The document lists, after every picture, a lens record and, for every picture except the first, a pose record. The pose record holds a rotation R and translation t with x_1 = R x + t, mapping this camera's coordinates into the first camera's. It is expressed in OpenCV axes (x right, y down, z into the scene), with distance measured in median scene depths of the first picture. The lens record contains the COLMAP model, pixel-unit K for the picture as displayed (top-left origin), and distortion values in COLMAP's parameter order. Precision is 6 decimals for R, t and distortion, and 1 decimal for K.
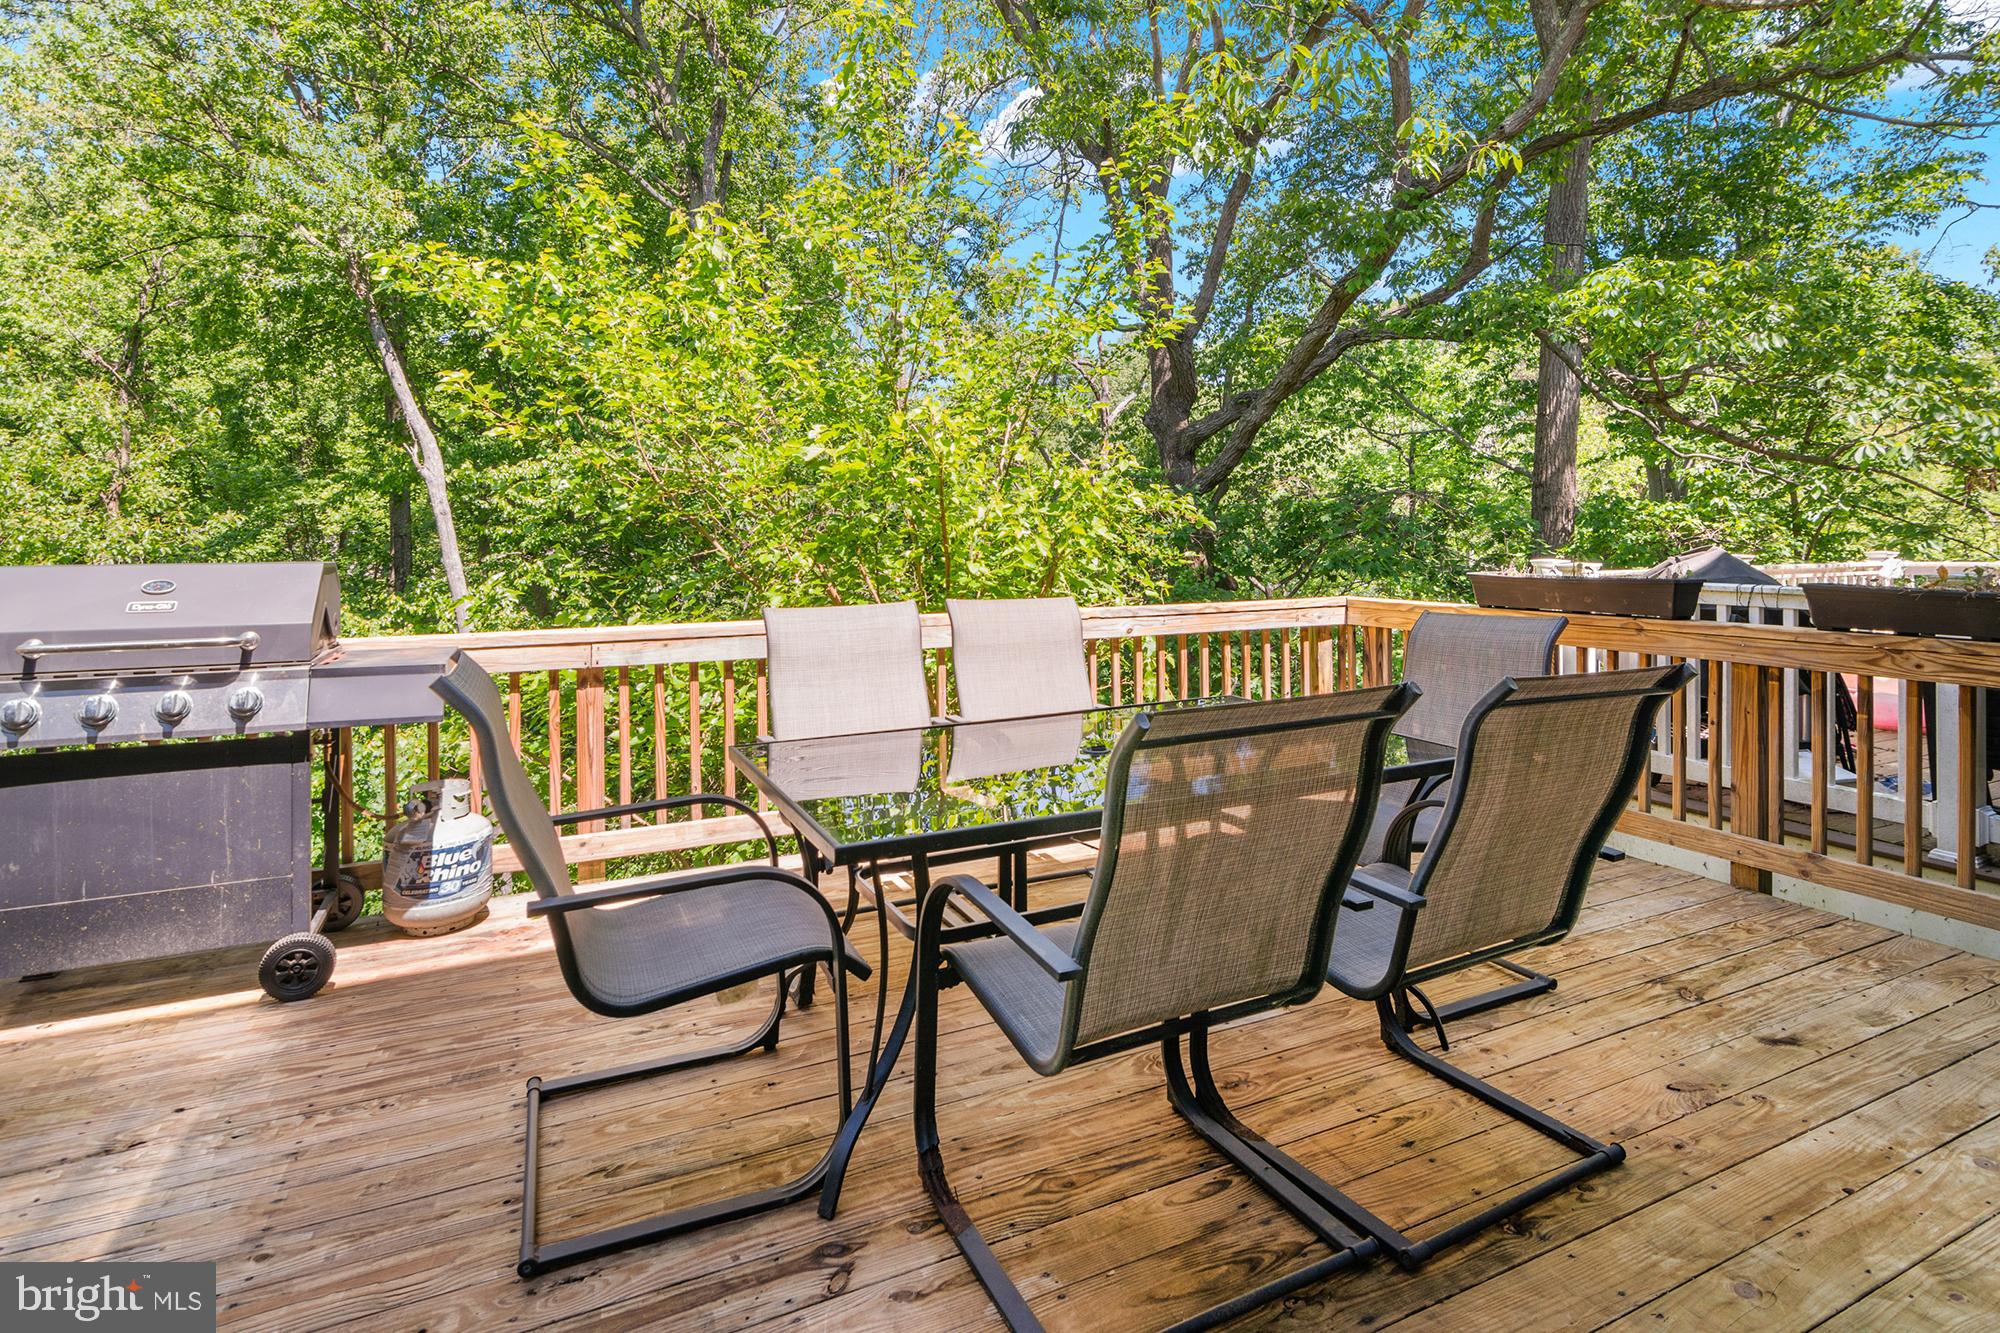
lens RADIAL K [[1003.2, 0, 995.8], [0, 1003.2, 577.7], [0, 0, 1]] dist [0.000823, -0.002859]
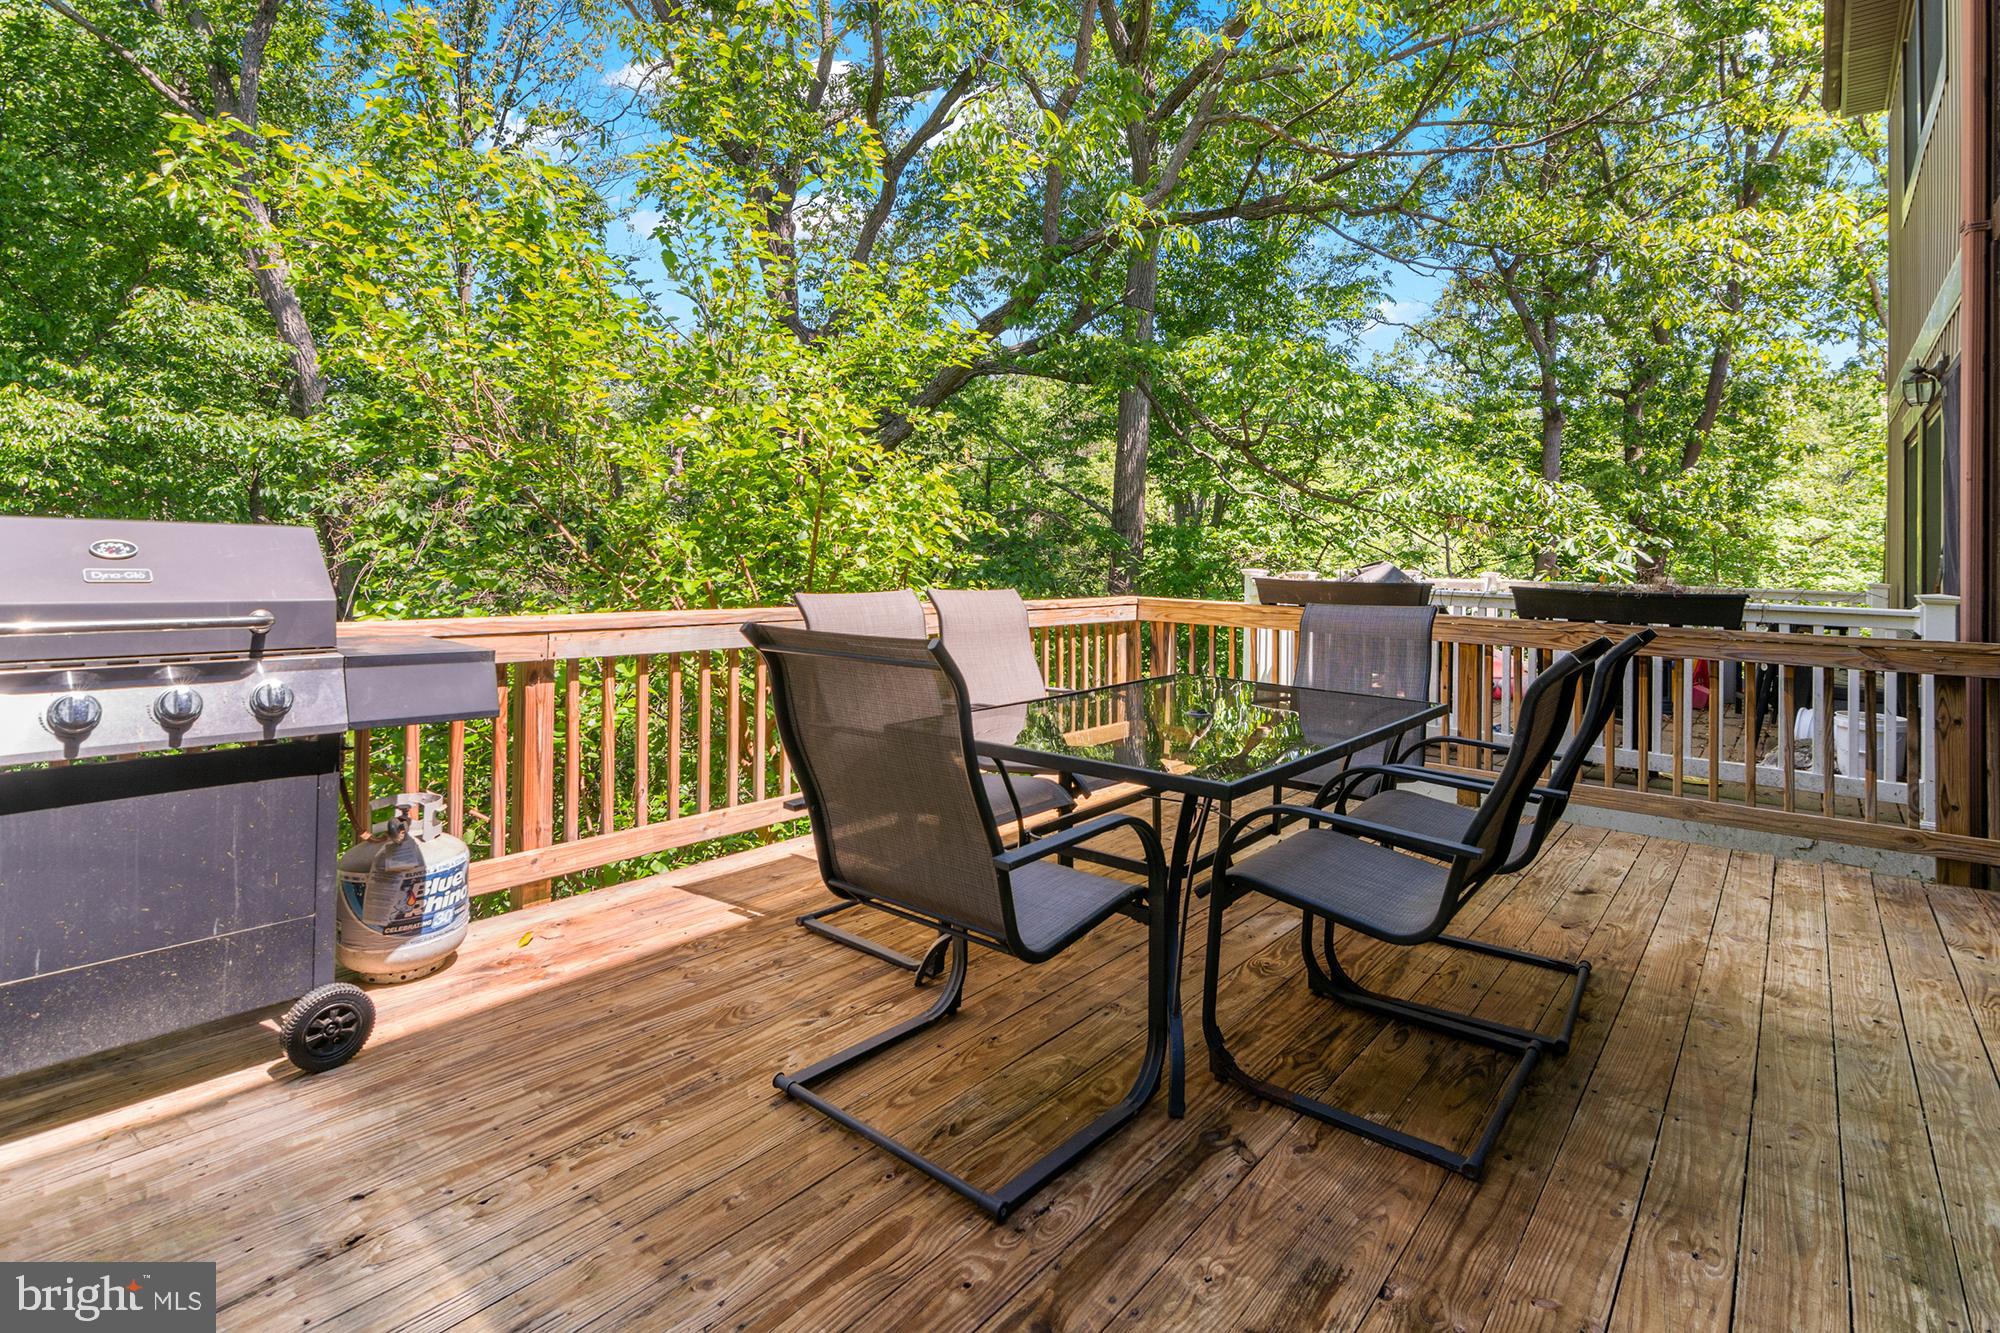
lens RADIAL K [[1003.2, 0, 995.8], [0, 1003.2, 577.7], [0, 0, 1]] dist [0.000823, -0.002859]
pose [[0.900380, 0.020460, 0.434623, -0.584702], [-0.015619, 0.999770, -0.014709, 0.032232], [-0.434824, 0.006456, 0.900492, 0.042567]]
